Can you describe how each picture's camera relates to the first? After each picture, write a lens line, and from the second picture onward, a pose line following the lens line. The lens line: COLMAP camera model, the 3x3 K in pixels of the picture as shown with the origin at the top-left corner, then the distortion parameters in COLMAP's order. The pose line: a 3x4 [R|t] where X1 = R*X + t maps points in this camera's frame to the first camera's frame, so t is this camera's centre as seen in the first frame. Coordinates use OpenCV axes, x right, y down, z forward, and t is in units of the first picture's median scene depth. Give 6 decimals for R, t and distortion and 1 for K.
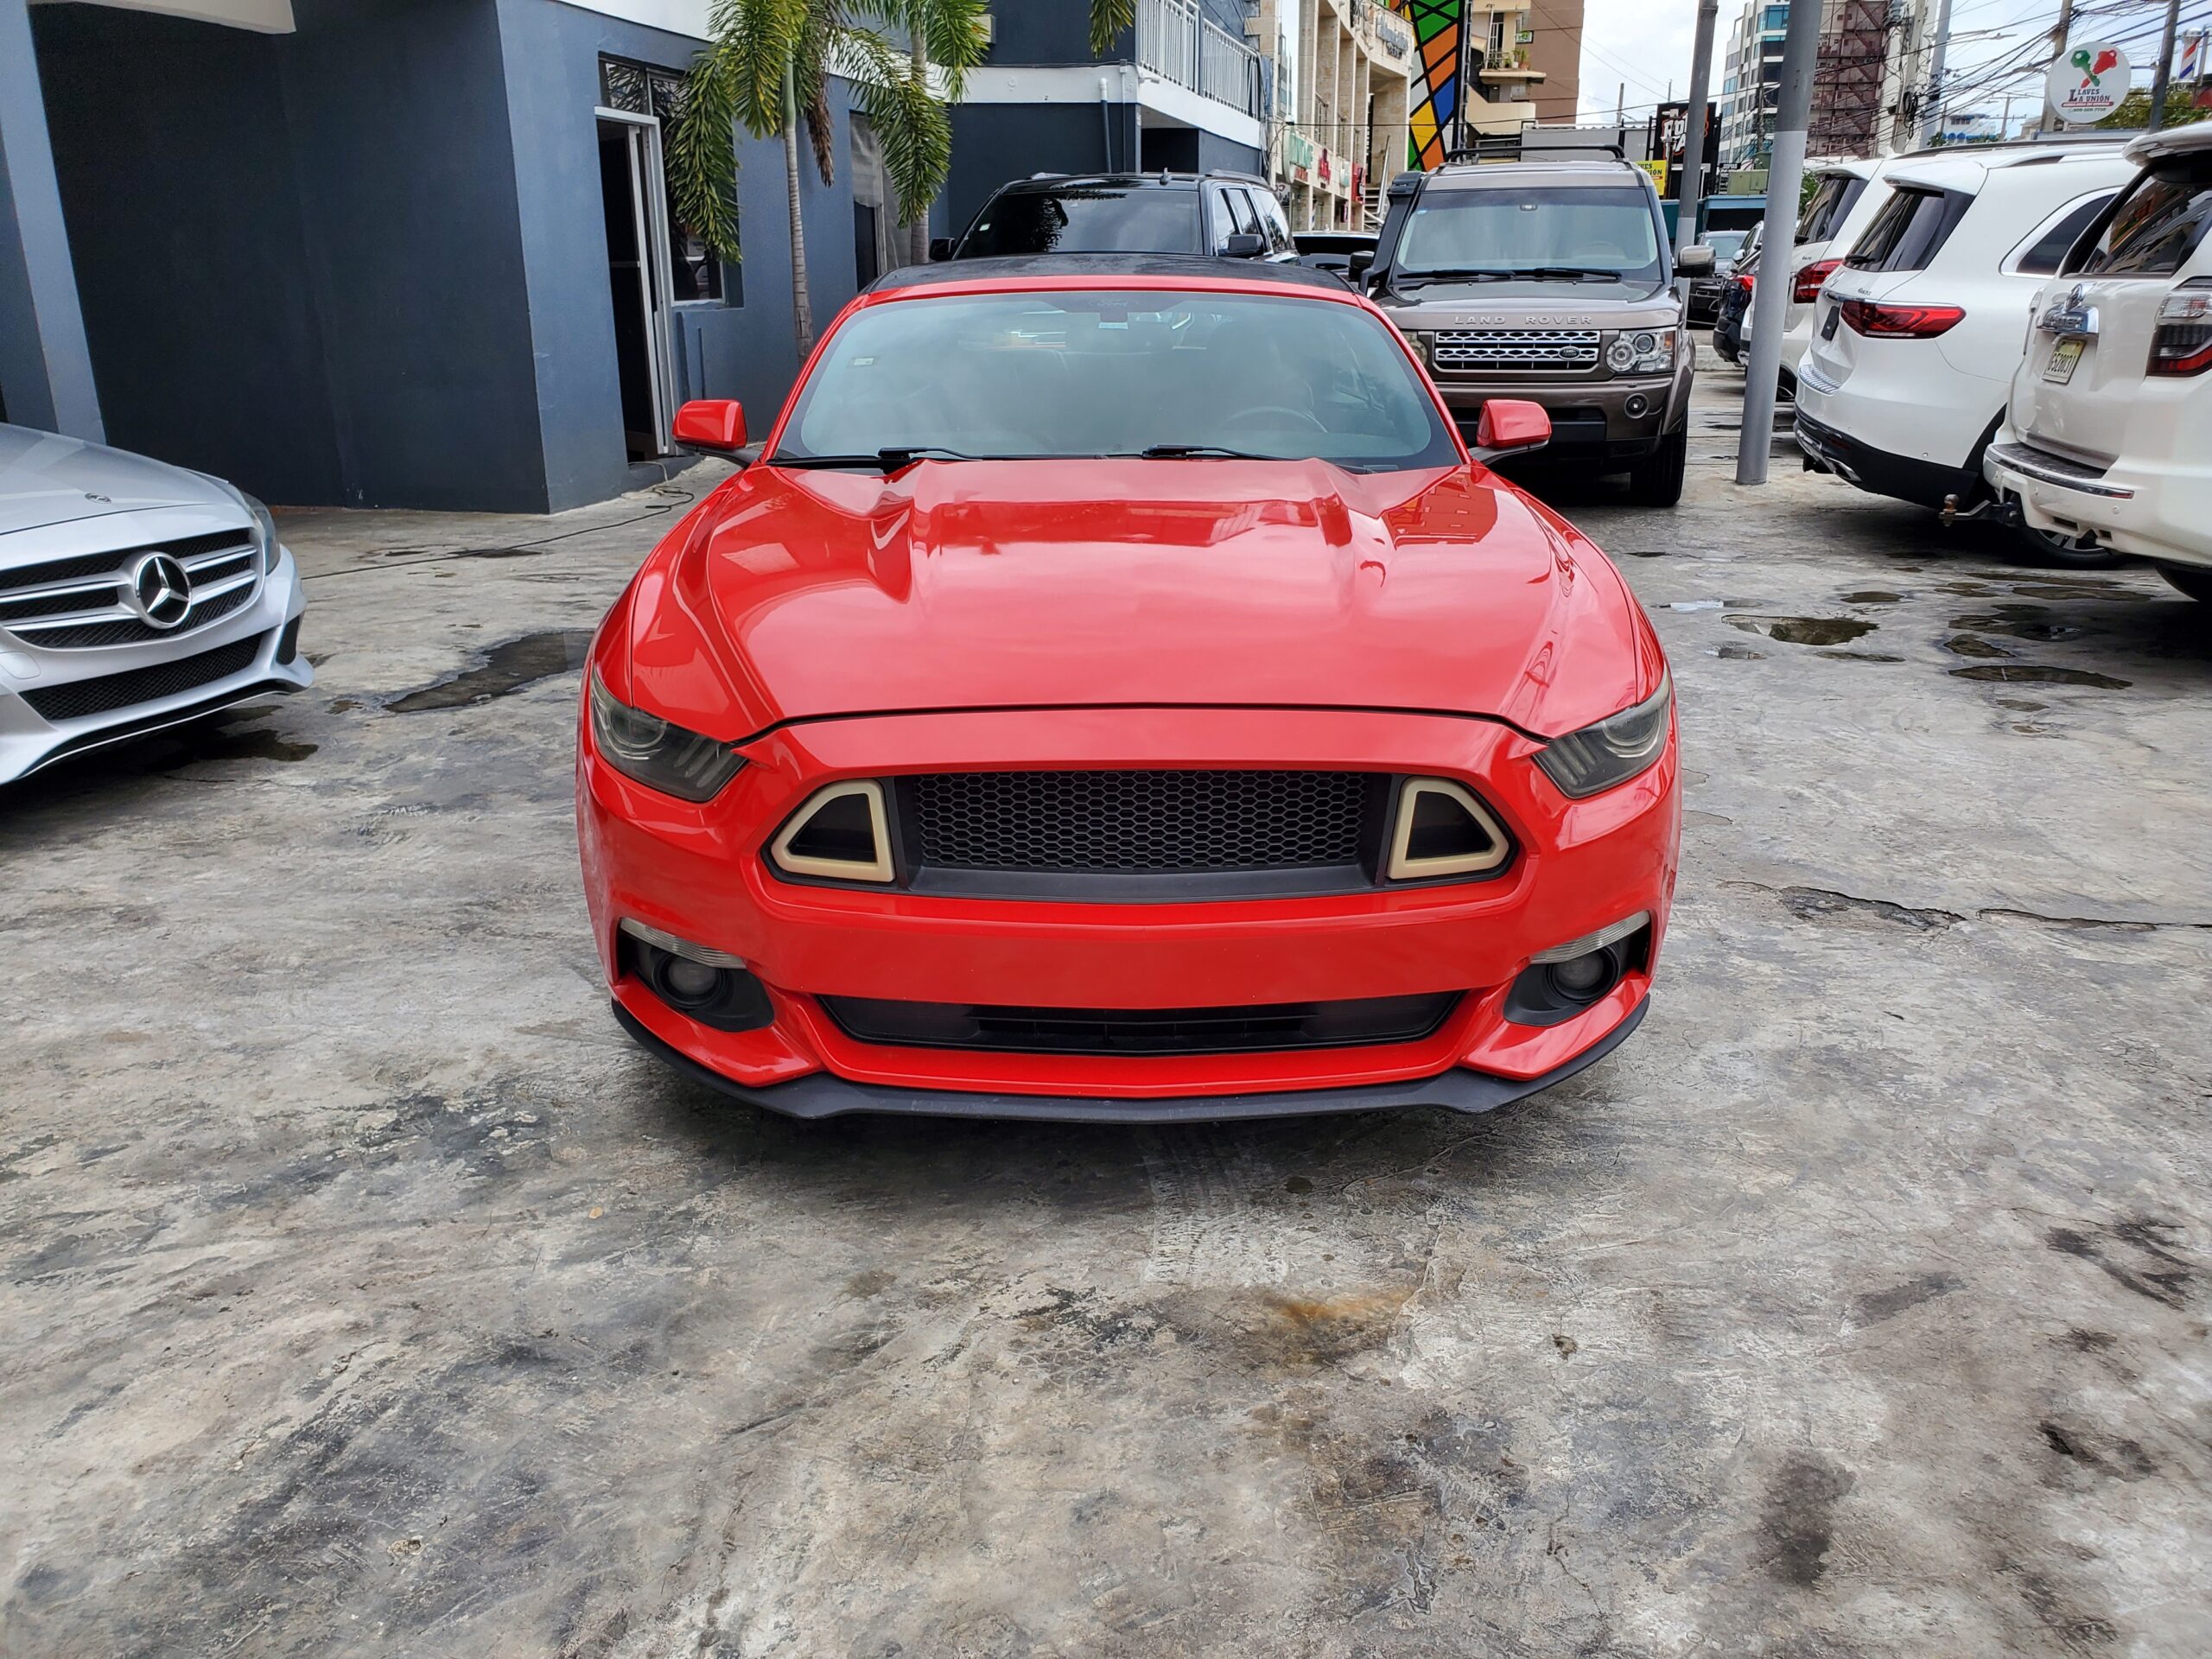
lens RADIAL K [[1767.7, 0, 1106.0], [0, 1767.7, 829.5], [0, 0, 1]] dist [-0.036226, 0.088219]
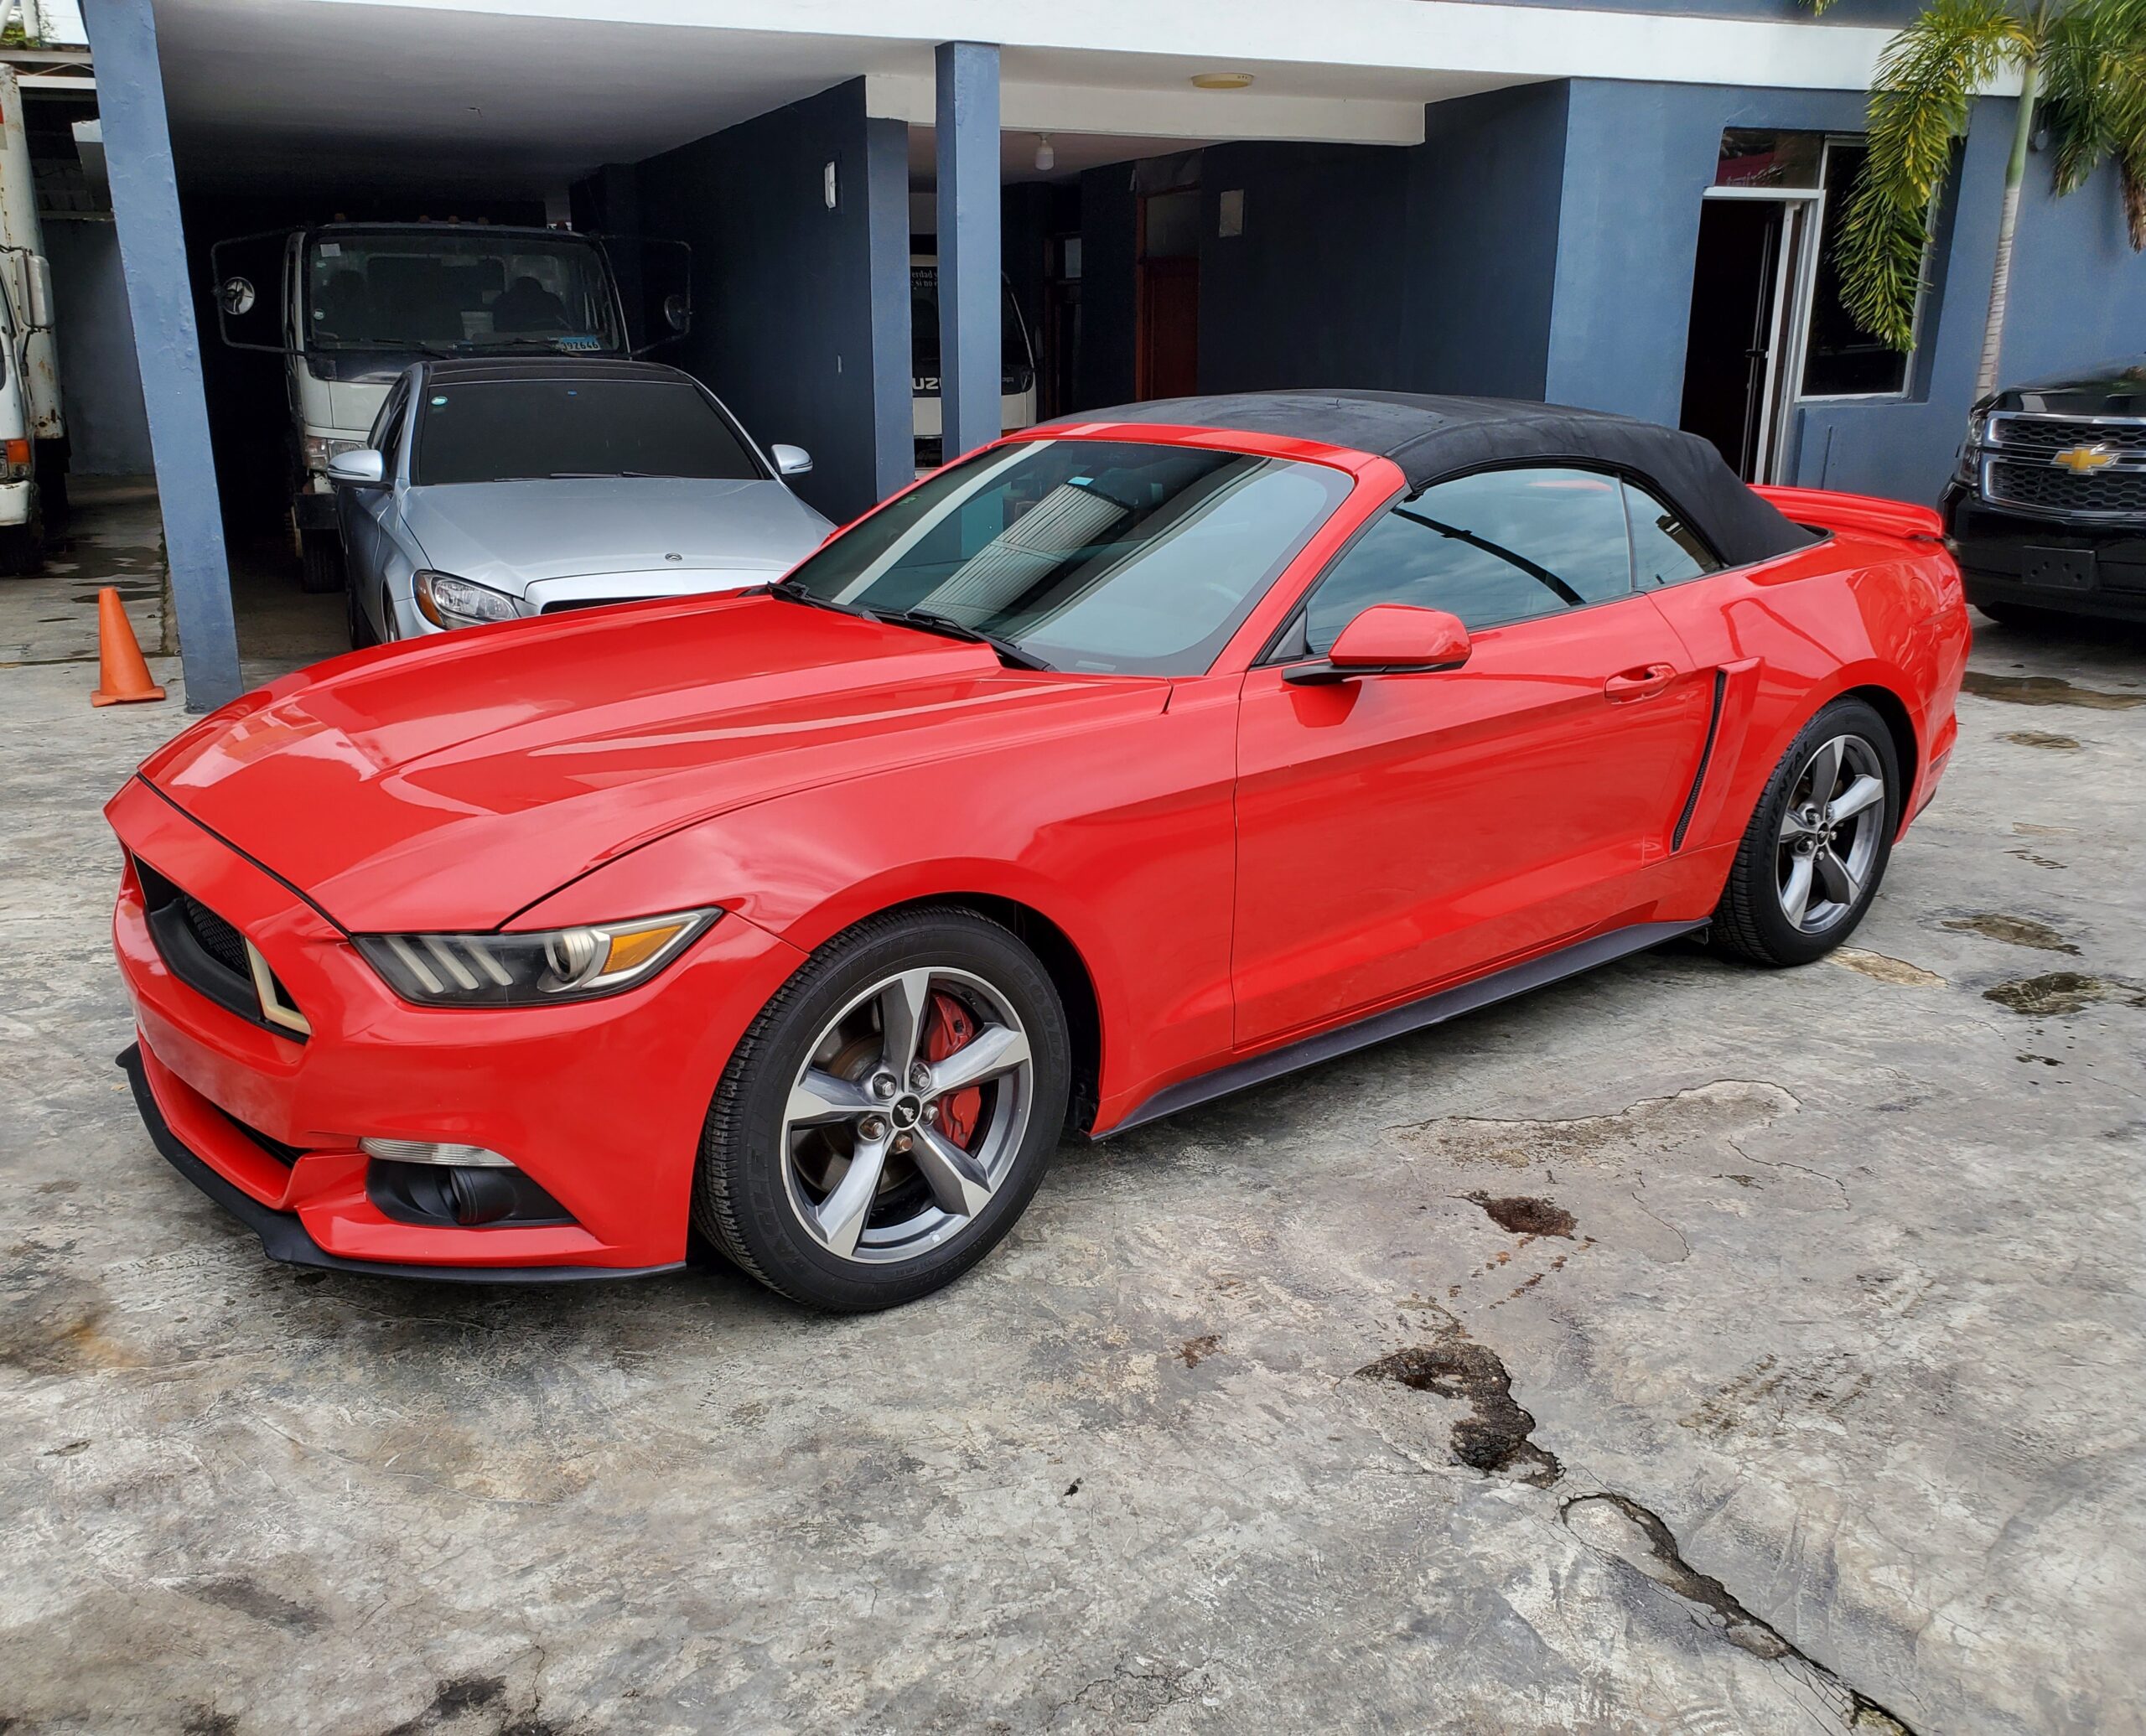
lens RADIAL K [[1800.5, 0, 1071.3], [0, 1800.5, 926.2], [0, 0, 1]] dist [0.007507, 0.014024]
pose [[0.602556, 0.256366, -0.755780, 0.844757], [-0.242737, 0.961007, 0.132456, -0.197501], [0.760267, 0.103644, 0.641290, 0.420033]]
